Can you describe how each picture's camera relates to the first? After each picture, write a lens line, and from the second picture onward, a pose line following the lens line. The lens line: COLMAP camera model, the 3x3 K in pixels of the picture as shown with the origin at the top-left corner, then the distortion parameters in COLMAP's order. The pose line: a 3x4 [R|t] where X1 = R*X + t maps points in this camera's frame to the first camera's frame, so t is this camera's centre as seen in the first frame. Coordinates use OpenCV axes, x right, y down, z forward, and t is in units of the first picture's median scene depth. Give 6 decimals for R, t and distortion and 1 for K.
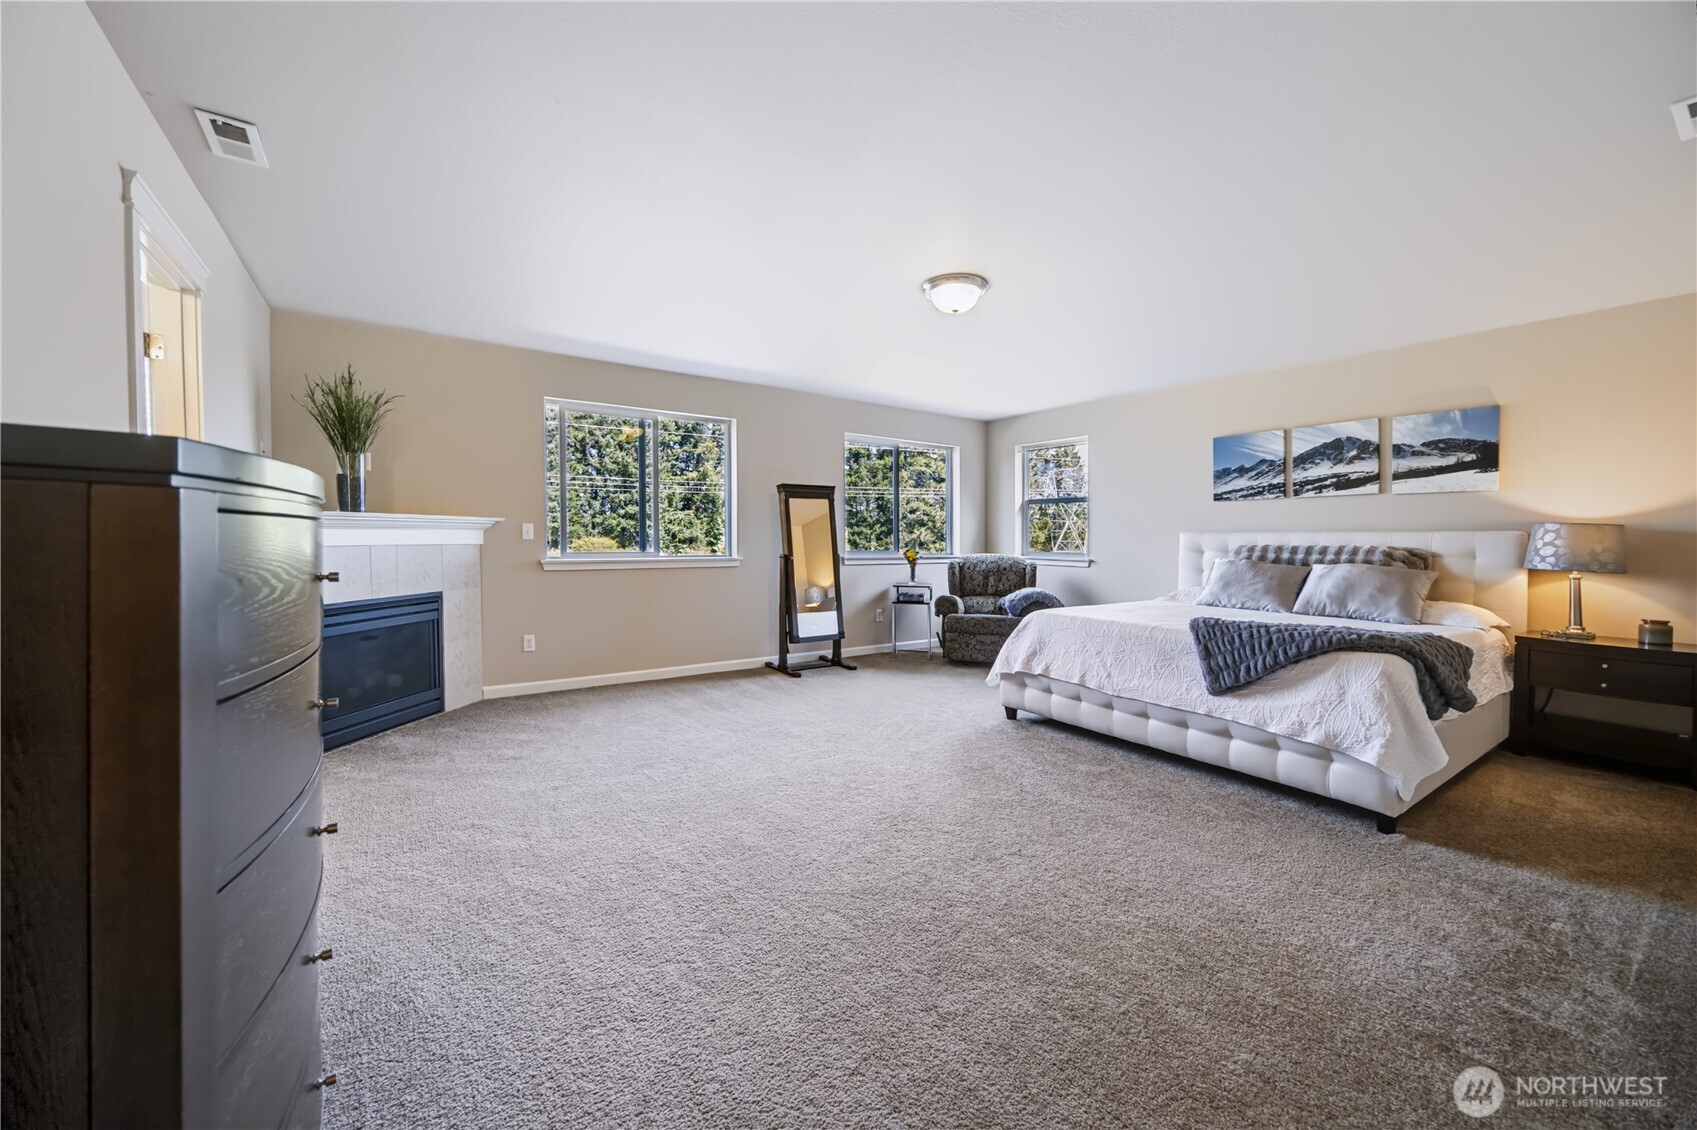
lens RADIAL K [[653.3, 0, 849.6], [0, 653.3, 555.6], [0, 0, 1]] dist [-0.001799, -0.000686]
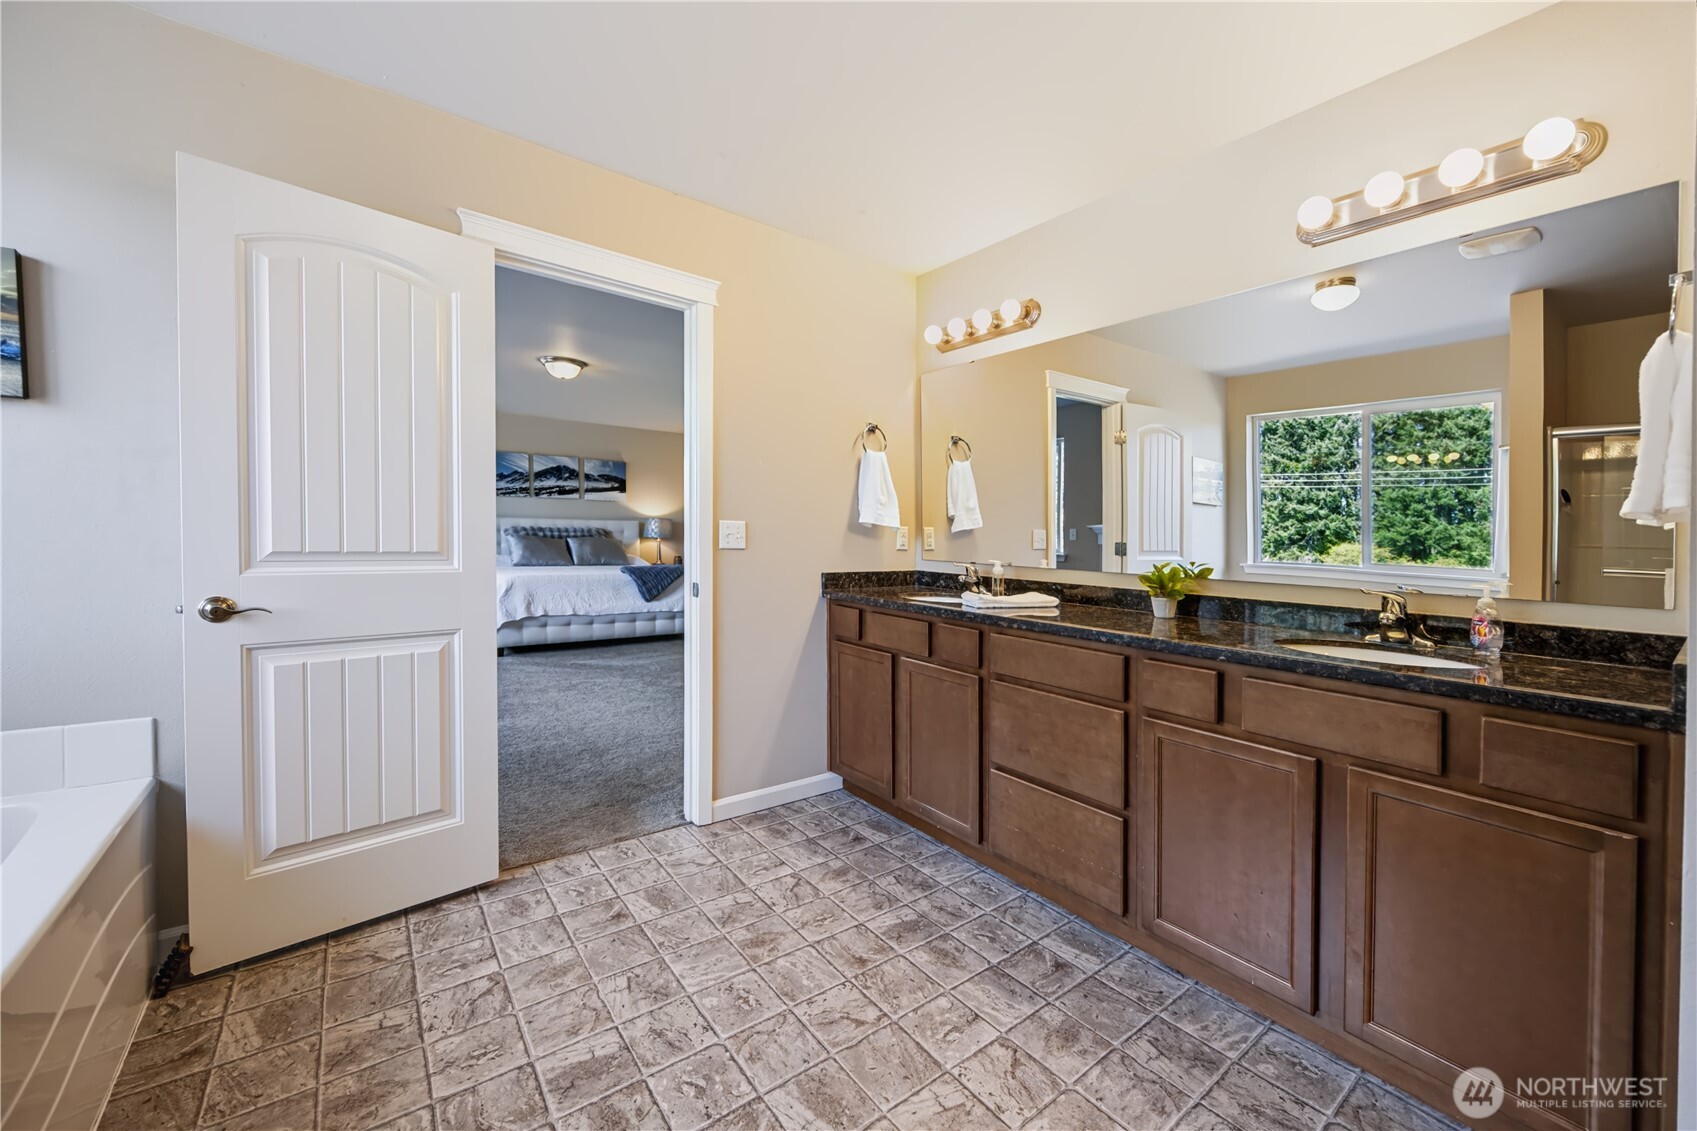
lens RADIAL K [[653.3, 0, 858.4], [0, 653.3, 535.4], [0, 0, 1]] dist [-0.001799, -0.000686]
pose [[-0.056506, -0.020434, 0.998193, -1.094932], [0.002260, 0.999785, 0.020594, -0.028156], [-0.998400, 0.003420, -0.056448, 0.314553]]
